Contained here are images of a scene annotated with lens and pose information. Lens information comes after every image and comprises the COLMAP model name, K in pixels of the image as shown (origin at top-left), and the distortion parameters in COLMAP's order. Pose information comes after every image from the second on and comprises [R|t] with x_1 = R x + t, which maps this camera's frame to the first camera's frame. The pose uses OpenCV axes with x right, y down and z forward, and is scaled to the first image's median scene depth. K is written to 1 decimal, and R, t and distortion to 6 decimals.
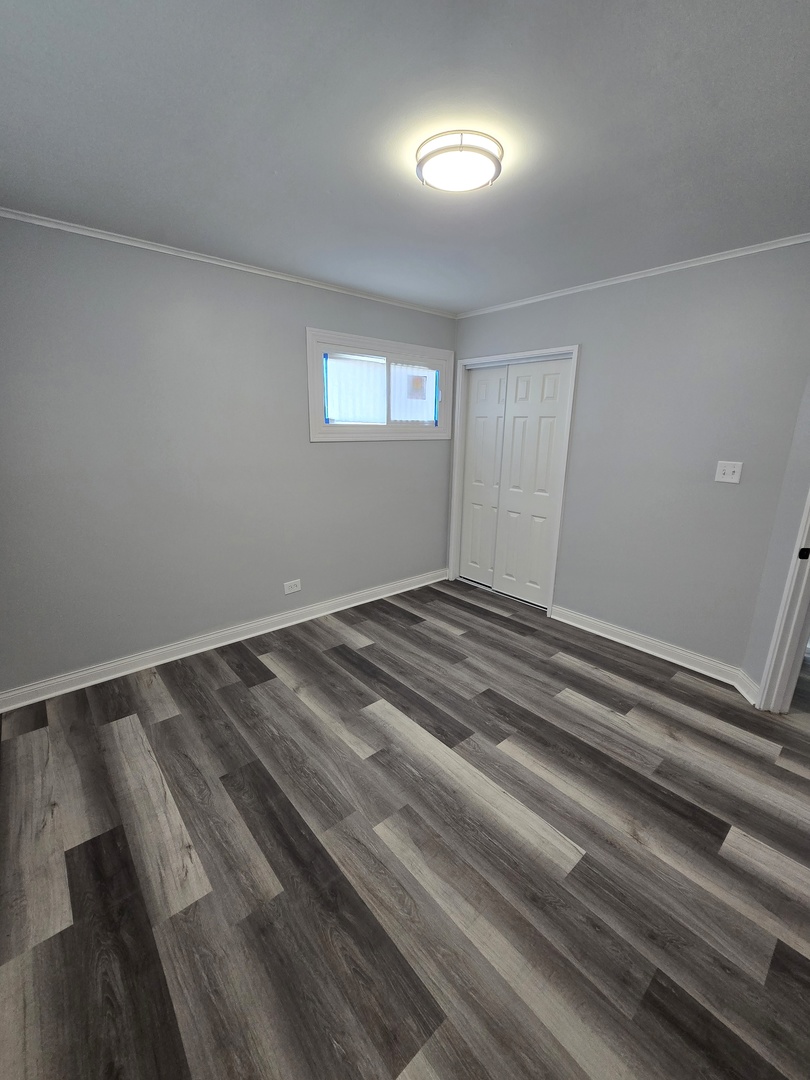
lens RADIAL K [[439.6, 0, 405.1], [0, 439.6, 536.8], [0, 0, 1]] dist [-0.005859, 0.000517]
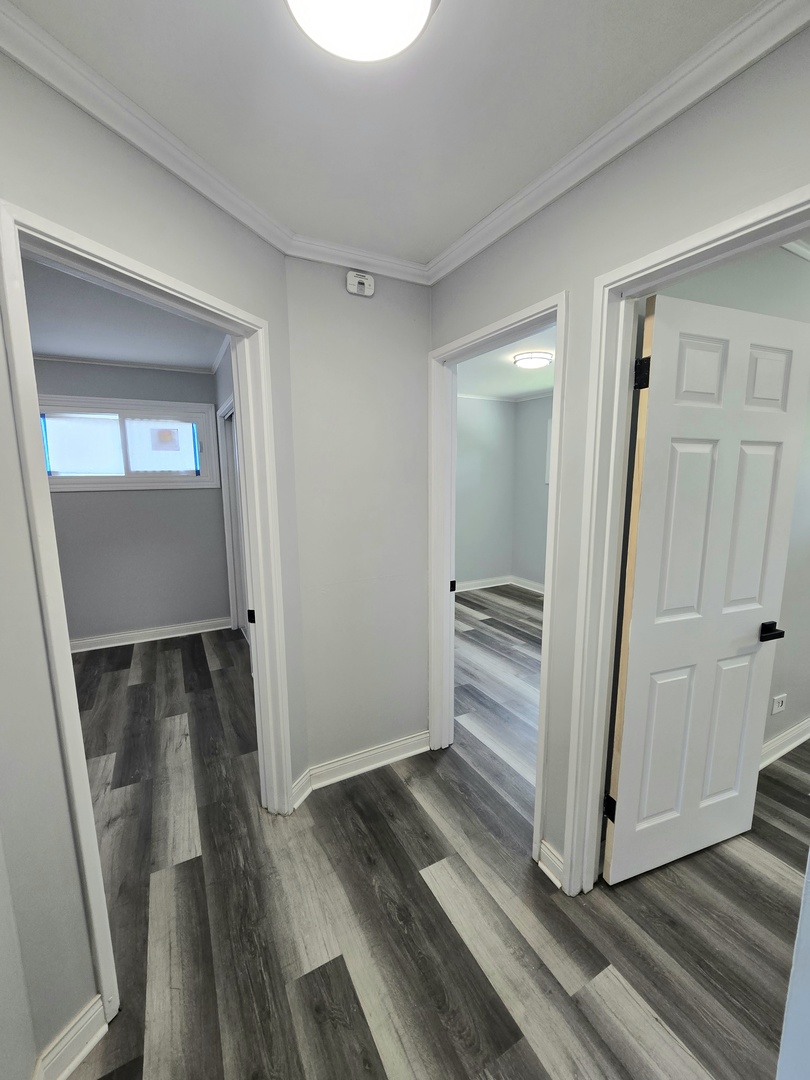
lens RADIAL K [[439.6, 0, 409.0], [0, 439.6, 543.3], [0, 0, 1]] dist [-0.005859, 0.000517]
pose [[0.979121, 0.015561, -0.202680, 0.809860], [-0.032603, 0.996179, -0.081020, -0.030703], [0.200645, 0.085937, 0.975888, 0.123365]]
